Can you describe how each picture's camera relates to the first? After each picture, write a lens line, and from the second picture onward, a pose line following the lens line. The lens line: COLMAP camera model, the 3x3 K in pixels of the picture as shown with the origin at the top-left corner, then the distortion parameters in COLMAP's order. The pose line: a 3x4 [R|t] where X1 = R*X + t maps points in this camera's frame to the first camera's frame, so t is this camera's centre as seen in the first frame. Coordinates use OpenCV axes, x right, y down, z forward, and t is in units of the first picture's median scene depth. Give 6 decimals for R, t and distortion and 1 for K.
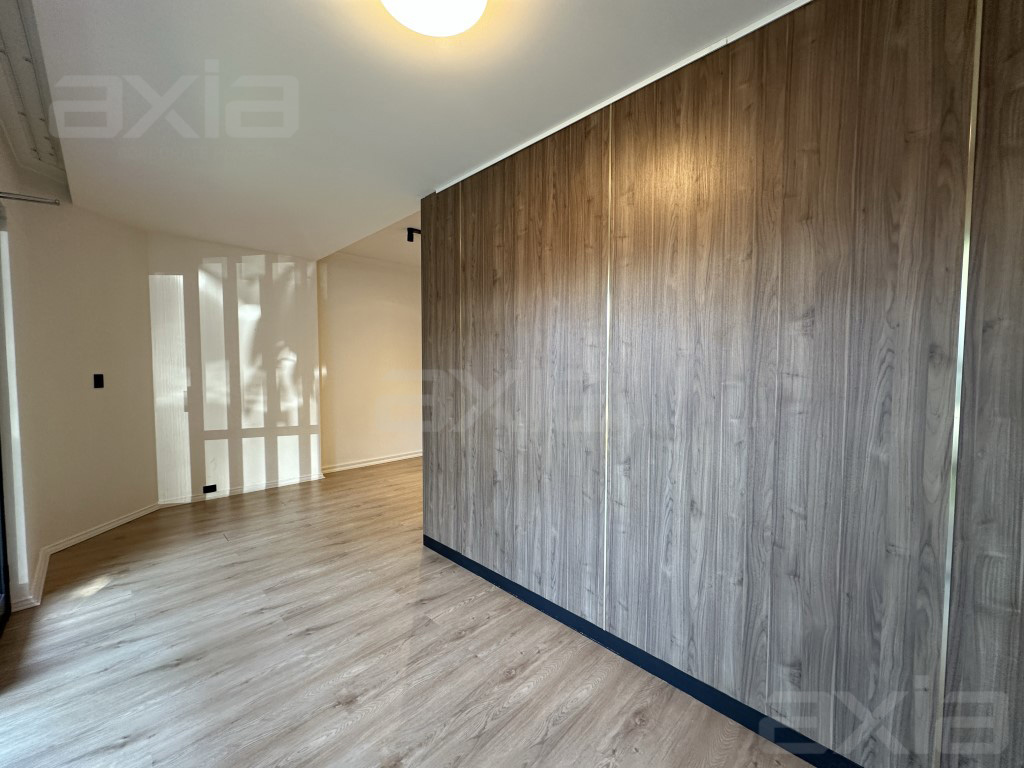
lens RADIAL K [[411.2, 0, 517.0], [0, 411.2, 385.9], [0, 0, 1]] dist [0.008942, -0.001159]
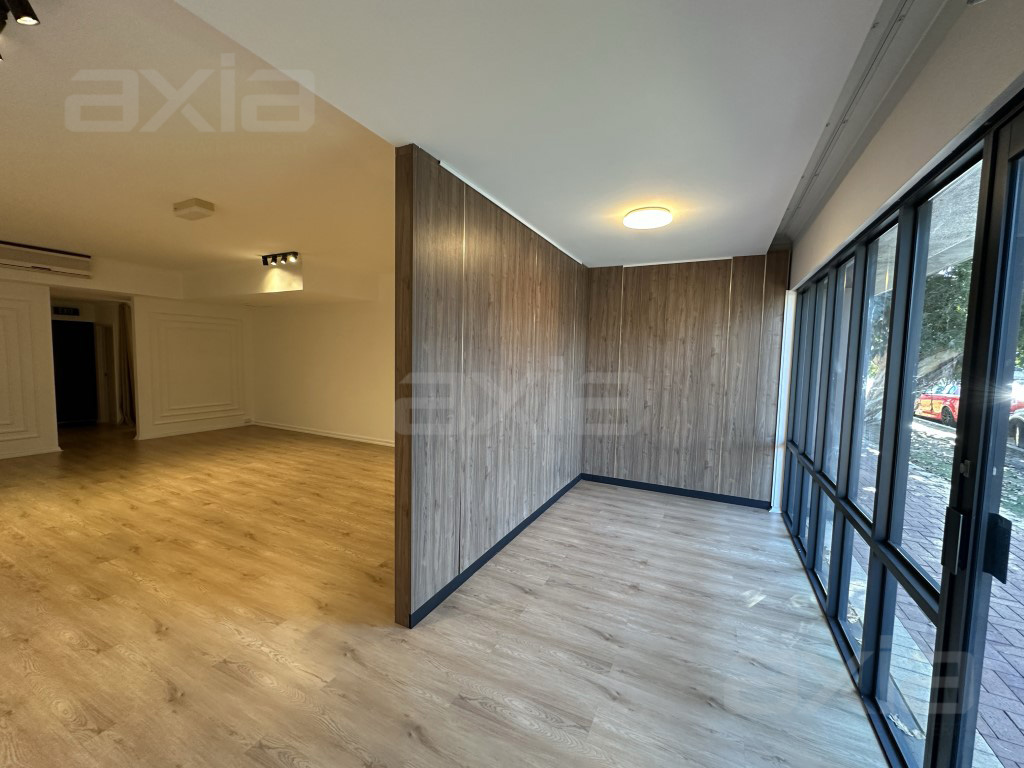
lens RADIAL K [[411.2, 0, 505.7], [0, 411.2, 386.9], [0, 0, 1]] dist [0.008942, -0.001159]
pose [[-0.305423, -0.080794, 0.948783, -1.309103], [0.027515, 0.995229, 0.093607, -0.141796], [-0.951819, 0.054695, -0.301742, 1.461091]]
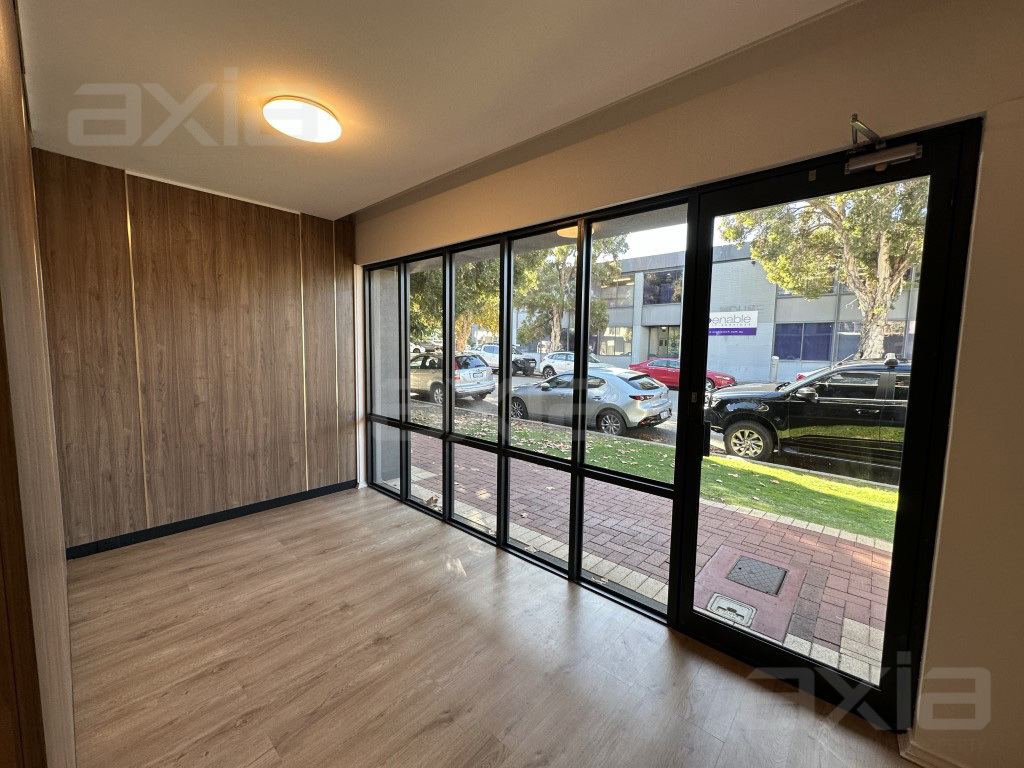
lens RADIAL K [[411.2, 0, 517.1], [0, 411.2, 385.8], [0, 0, 1]] dist [0.008942, -0.001159]
pose [[-0.998292, -0.016393, -0.056078, -0.551529], [-0.024556, 0.988662, 0.148134, -0.123453], [0.053014, 0.149258, -0.987376, 1.594622]]
